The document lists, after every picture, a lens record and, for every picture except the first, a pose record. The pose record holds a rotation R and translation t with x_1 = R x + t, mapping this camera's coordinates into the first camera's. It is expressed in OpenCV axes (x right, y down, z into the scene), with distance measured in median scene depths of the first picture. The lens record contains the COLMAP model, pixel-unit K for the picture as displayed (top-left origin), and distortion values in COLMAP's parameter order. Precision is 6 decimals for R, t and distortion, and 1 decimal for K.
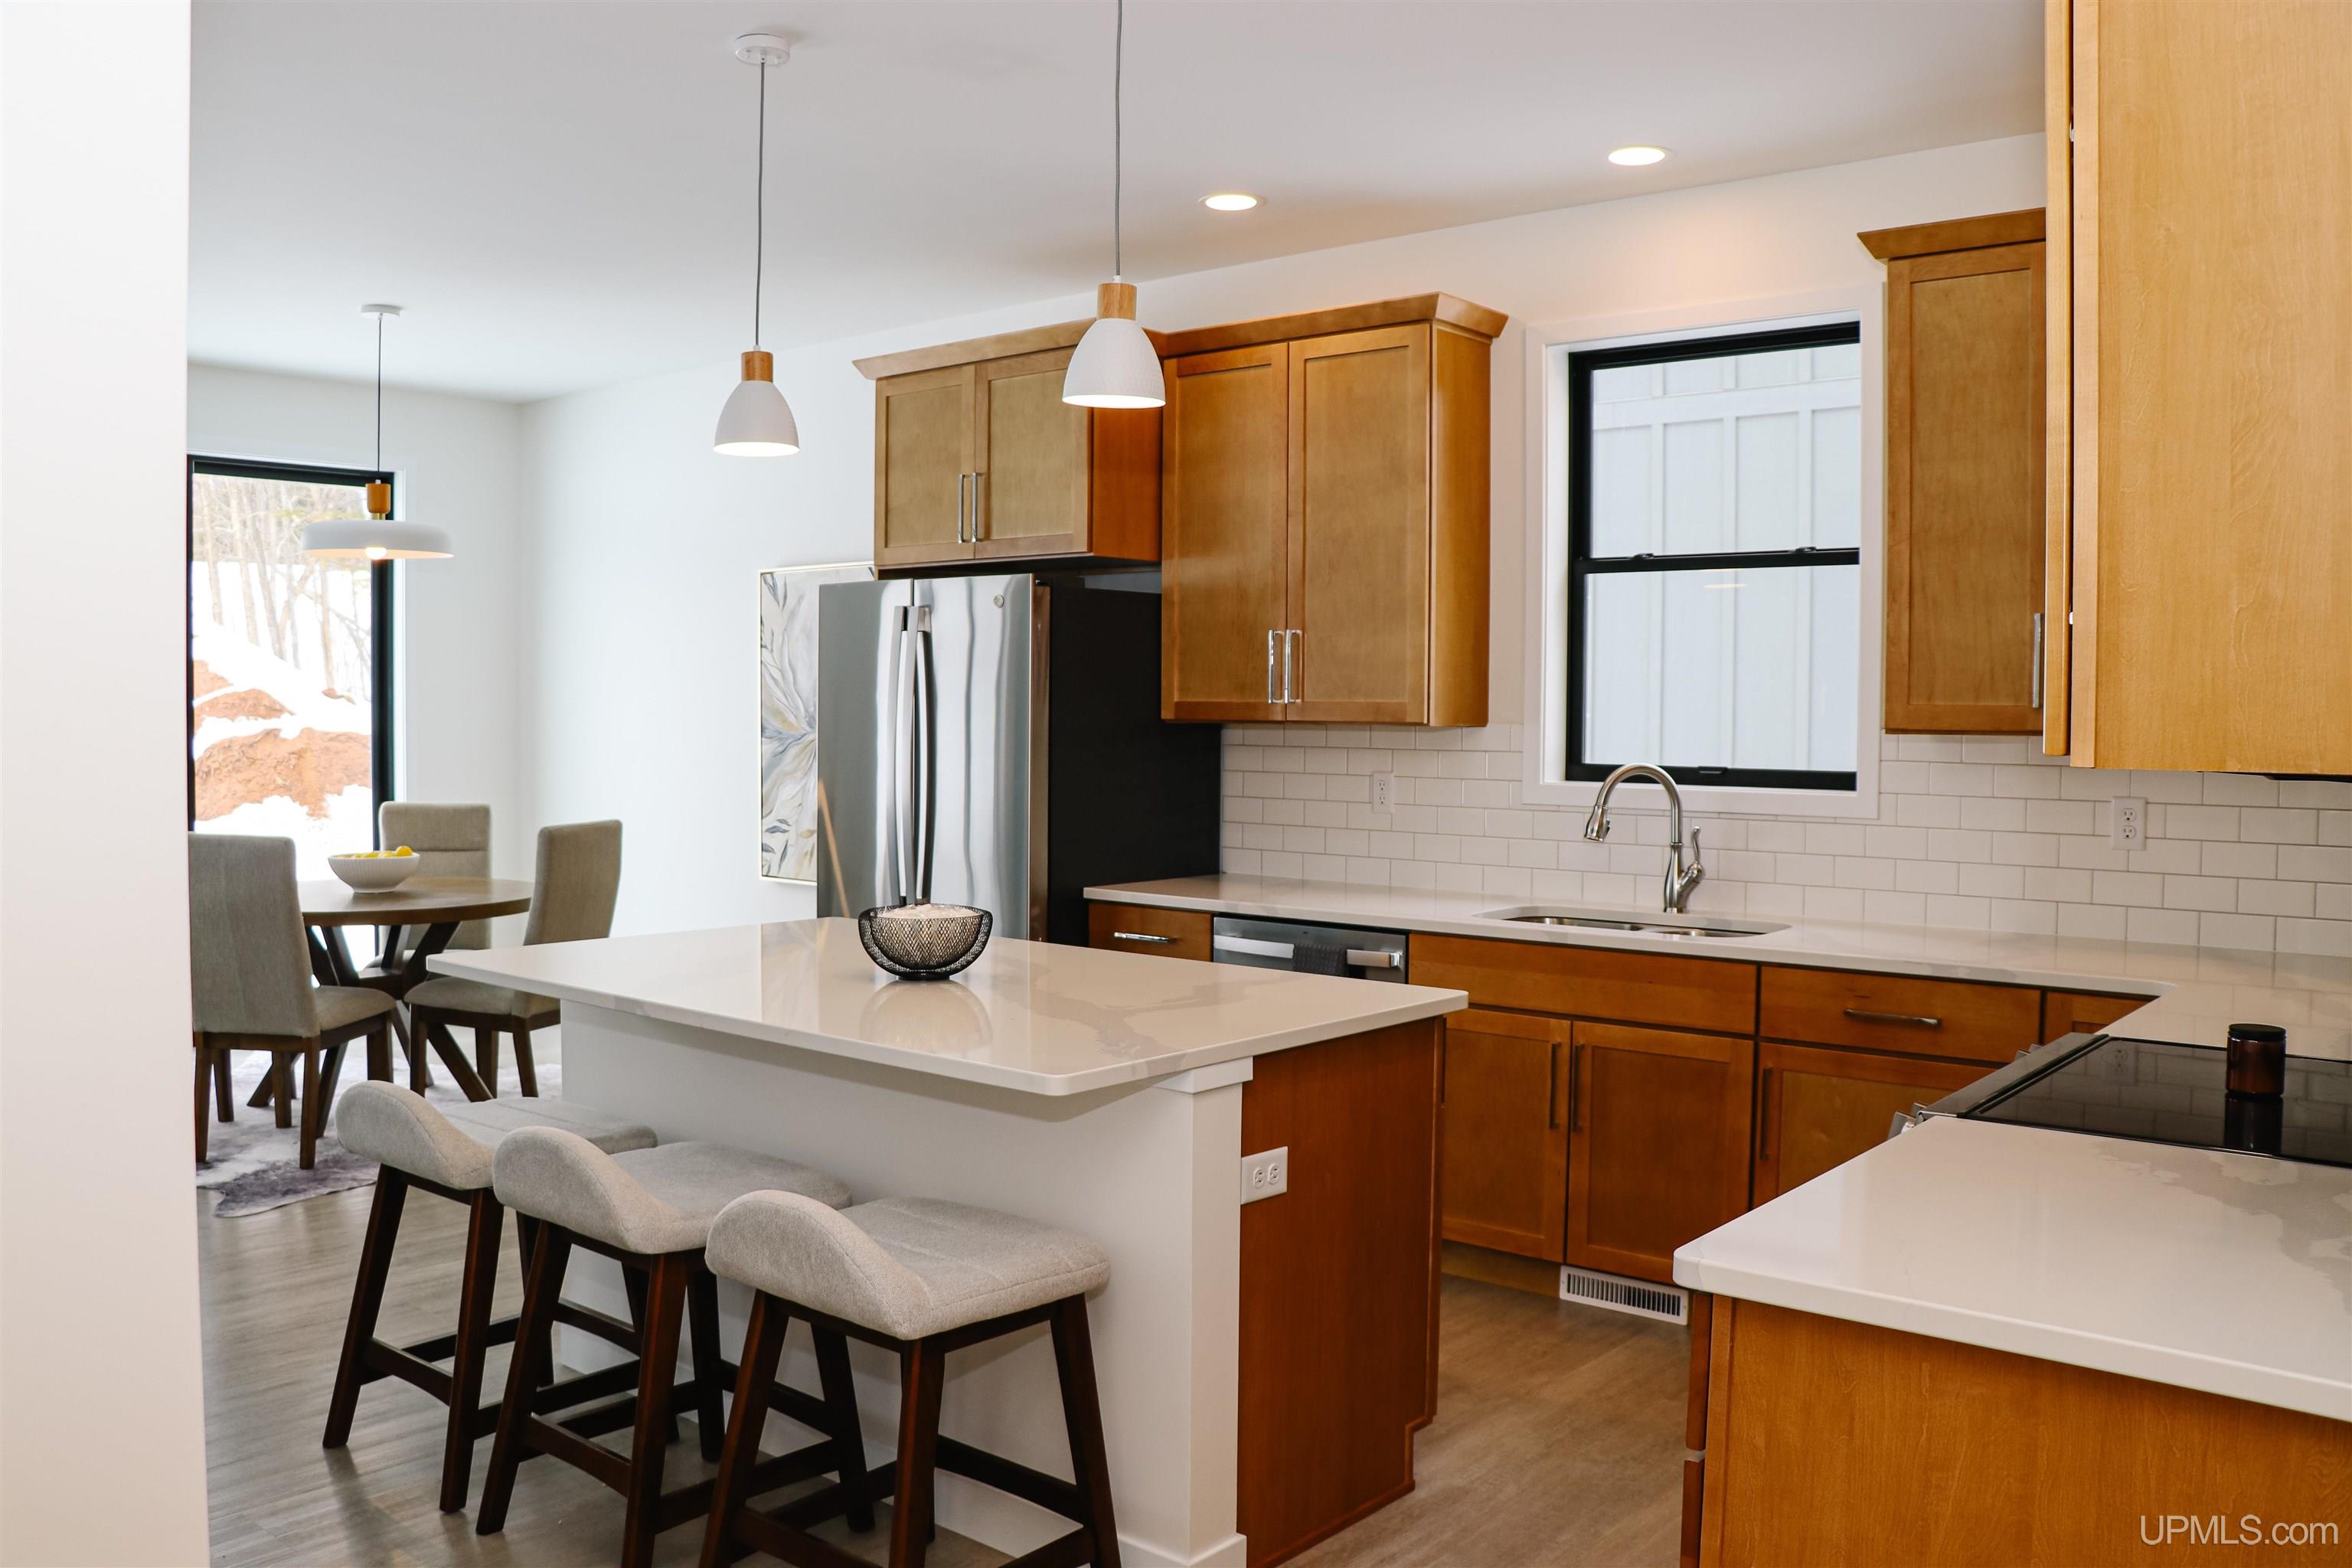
lens RADIAL K [[2057.6, 0, 1176.0], [0, 2057.6, 784.0], [0, 0, 1]] dist [-0.086331, -0.000866]
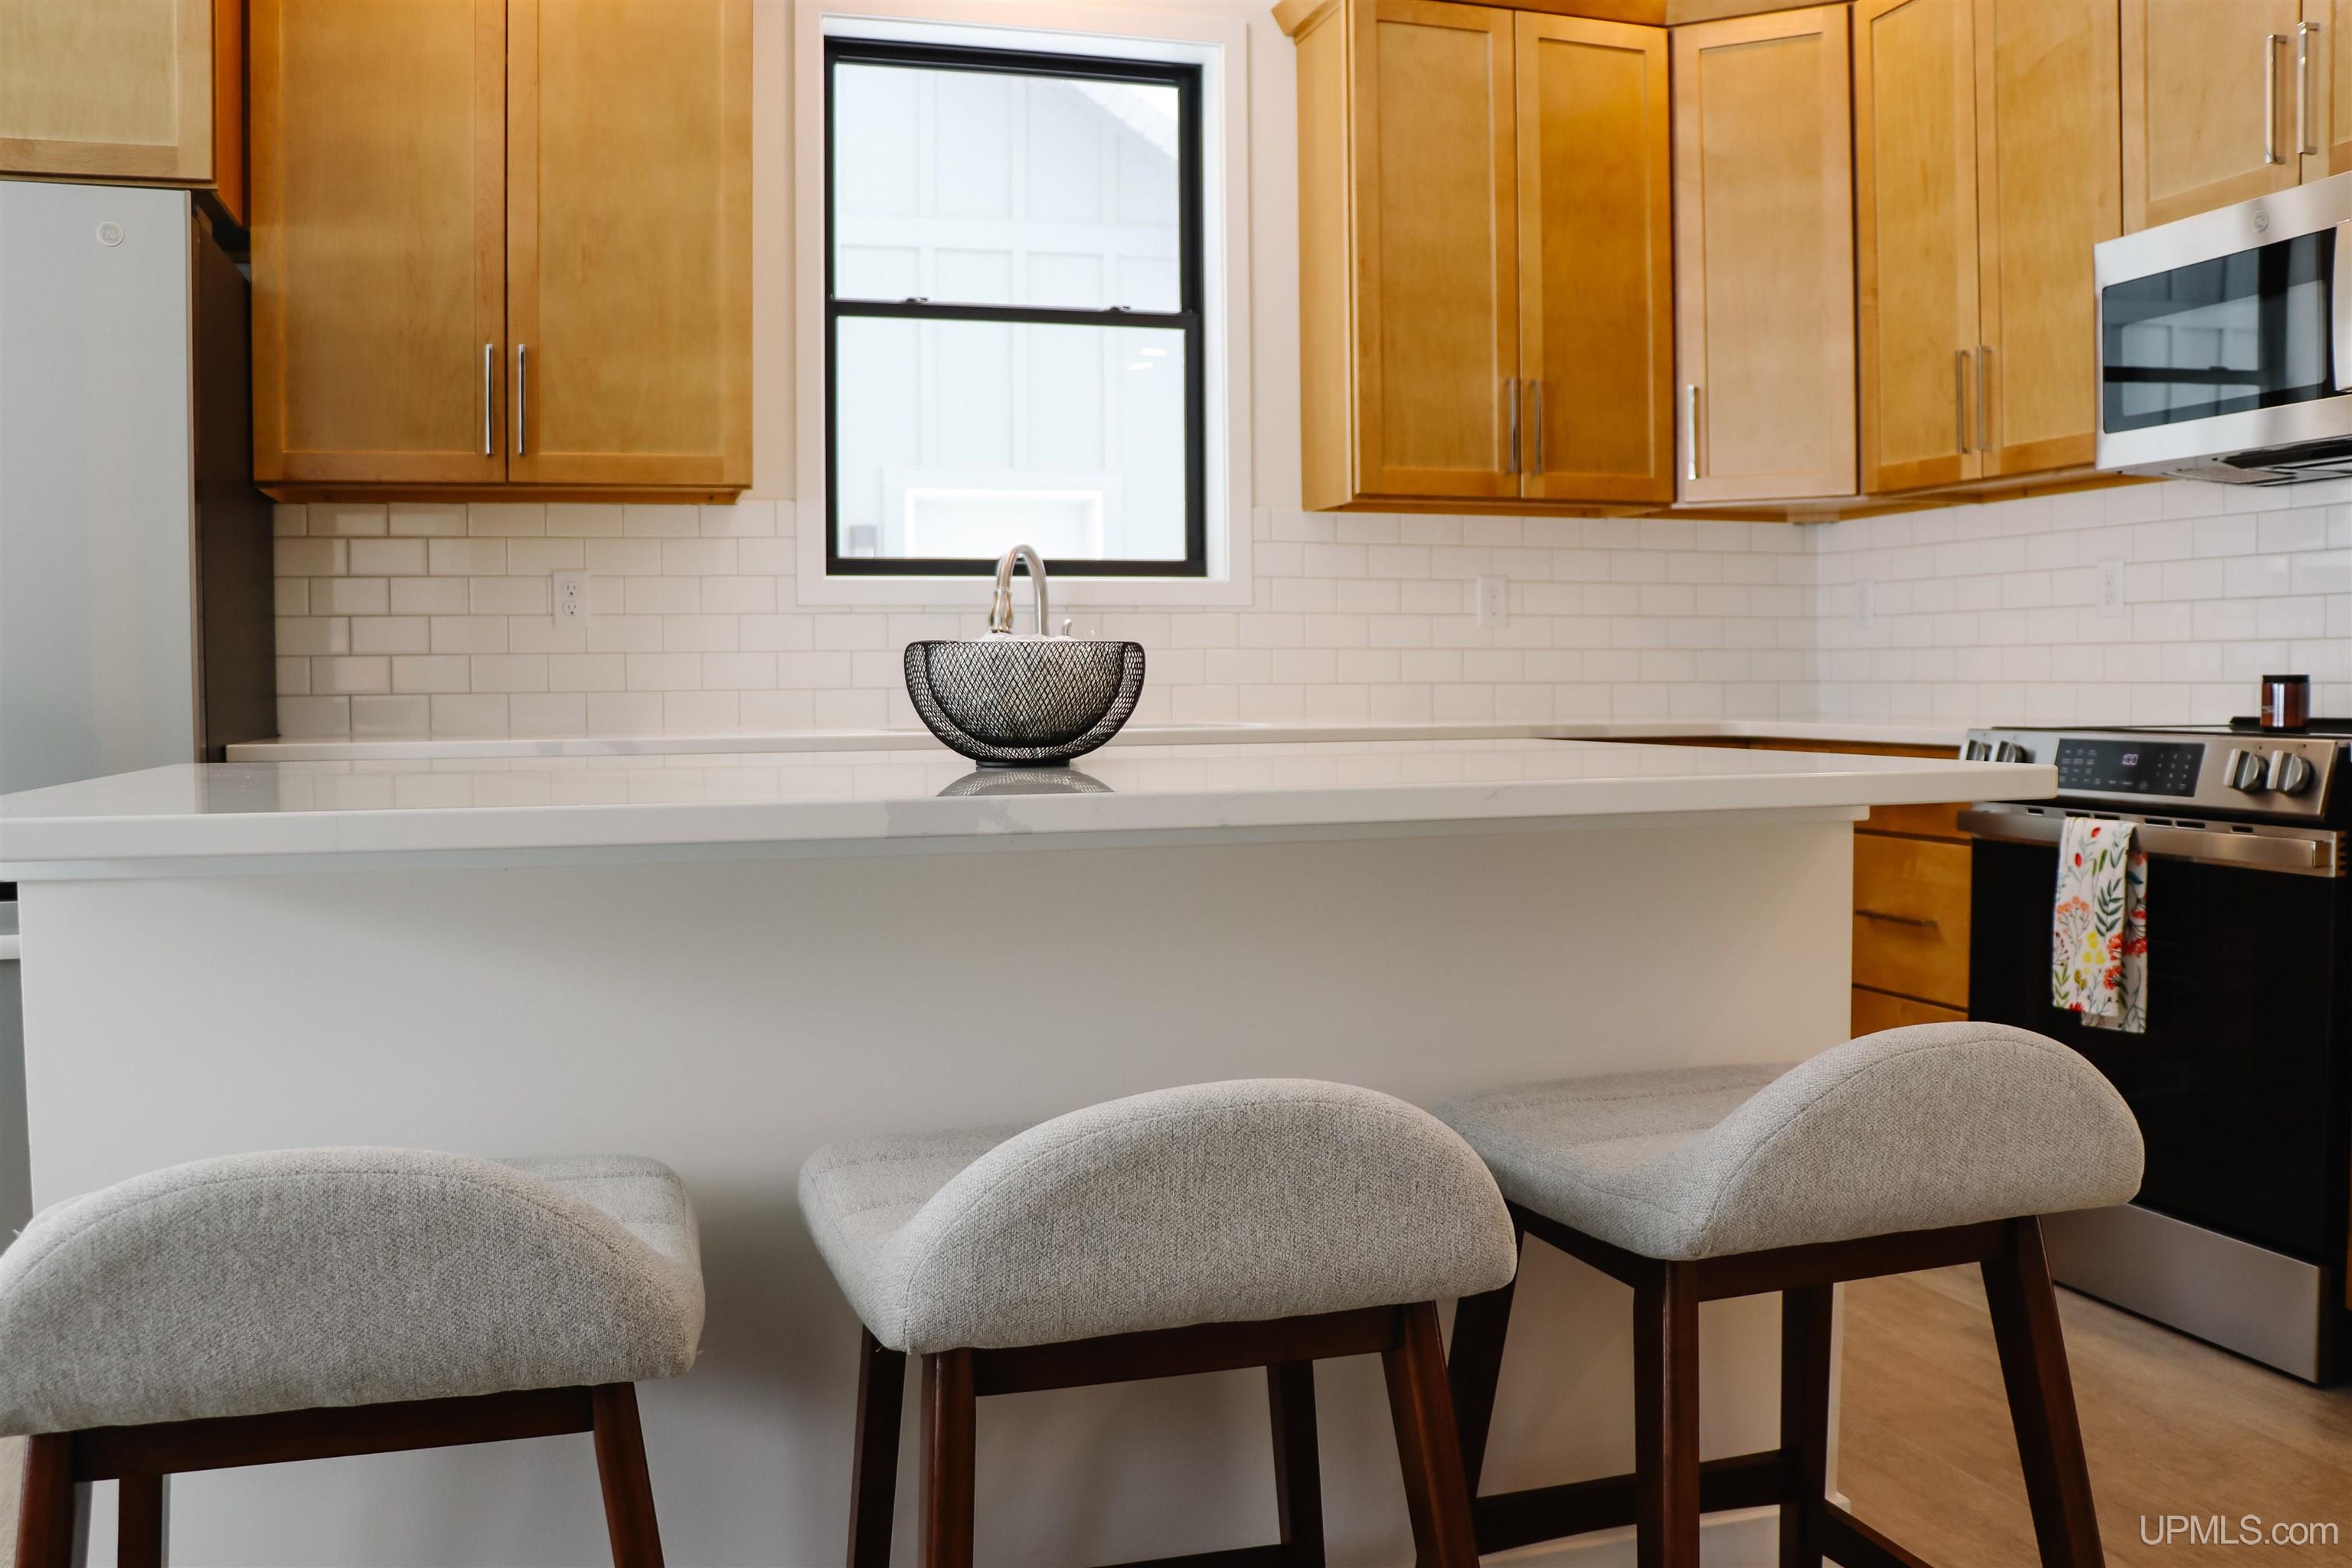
lens RADIAL K [[2057.6, 0, 1176.0], [0, 2057.6, 784.0], [0, 0, 1]] dist [-0.086331, -0.000866]
pose [[0.542195, -0.051283, 0.838686, -0.427121], [0.048441, 0.998383, 0.029732, 0.063847], [-0.838855, 0.024506, 0.543803, 0.503843]]
